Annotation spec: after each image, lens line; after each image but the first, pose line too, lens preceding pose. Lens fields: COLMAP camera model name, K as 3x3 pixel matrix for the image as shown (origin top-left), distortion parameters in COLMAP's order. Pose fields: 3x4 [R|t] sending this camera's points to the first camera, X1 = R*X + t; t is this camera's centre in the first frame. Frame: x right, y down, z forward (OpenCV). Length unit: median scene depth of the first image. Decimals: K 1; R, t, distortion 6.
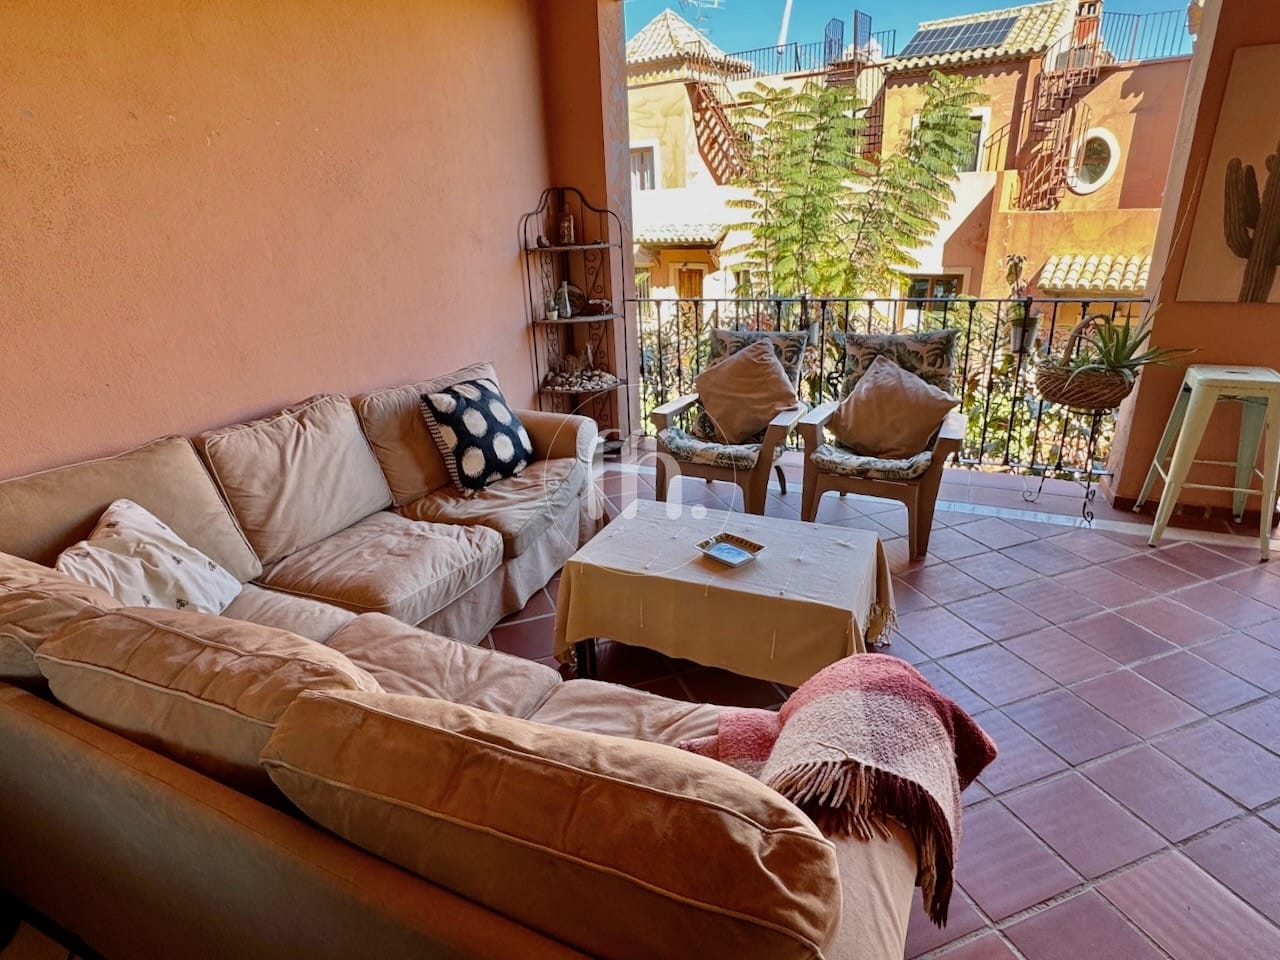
lens RADIAL K [[722.4, 0, 648.7], [0, 722.4, 475.6], [0, 0, 1]] dist [-0.001277, 0.000554]
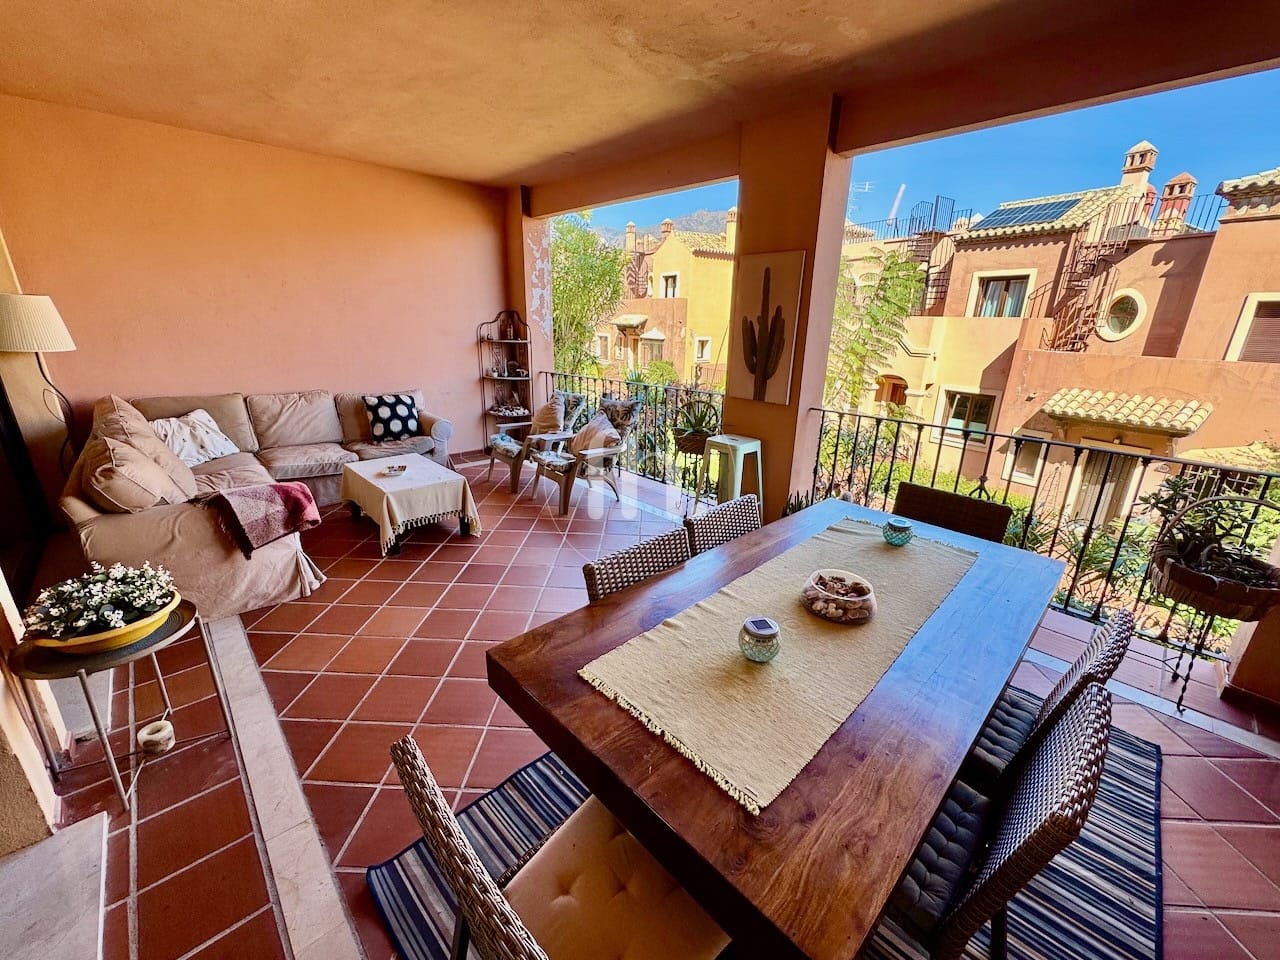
lens RADIAL K [[510.9, 0, 638.2], [0, 510.9, 478.9], [0, 0, 1]] dist [-0.004427, -0.000653]
pose [[0.924880, 0.168508, -0.340883, 0.197572], [-0.187815, 0.981906, -0.024194, 0.003419], [0.330638, 0.086399, 0.939794, -0.035985]]
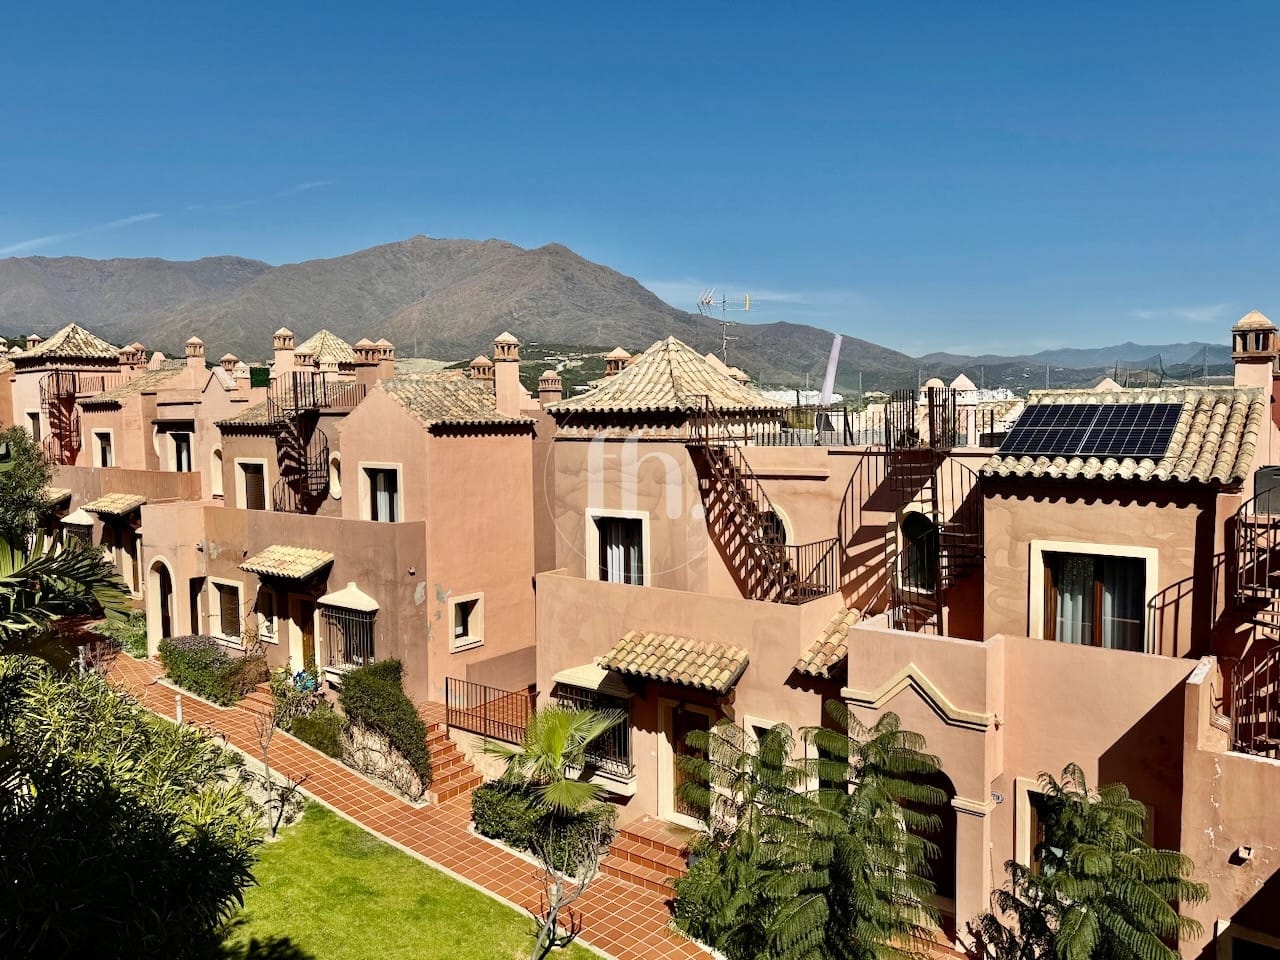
lens RADIAL K [[944.5, 0, 648.4], [0, 944.5, 483.5], [0, 0, 1]] dist [0.043494, -0.041205]
pose [[0.998348, 0.035431, -0.045241, 0.071733], [-0.047297, 0.953779, -0.296764, -0.305325], [0.032635, 0.298413, 0.953879, 0.186675]]
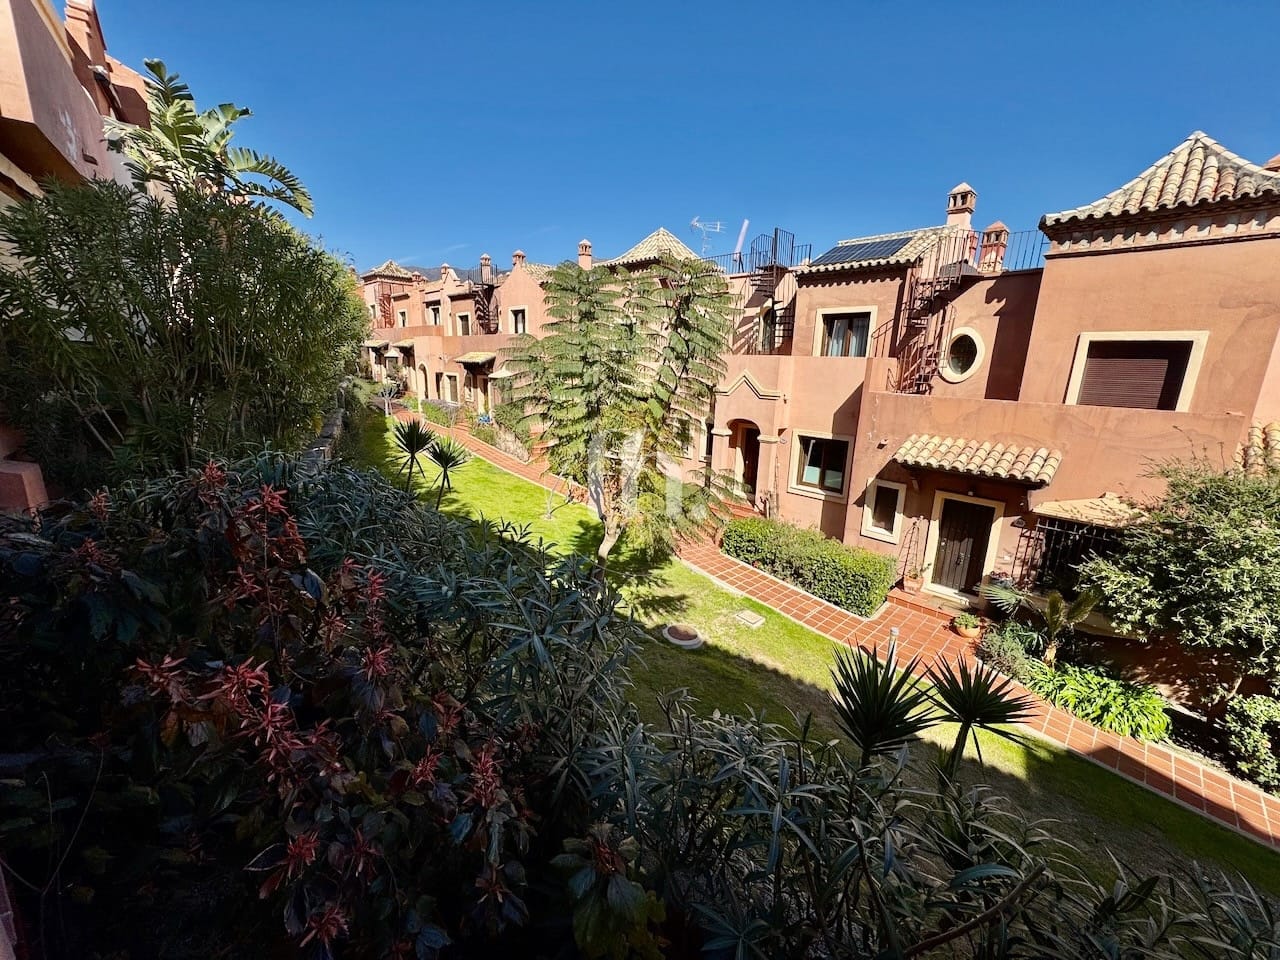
lens RADIAL K [[510.9, 0, 640.1], [0, 510.9, 478.7], [0, 0, 1]] dist [-0.004427, -0.000653]
pose [[0.980744, 0.108158, -0.162612, 0.265806], [-0.129719, 0.983202, -0.128402, -0.078628], [0.145993, 0.147023, 0.978300, 0.176744]]
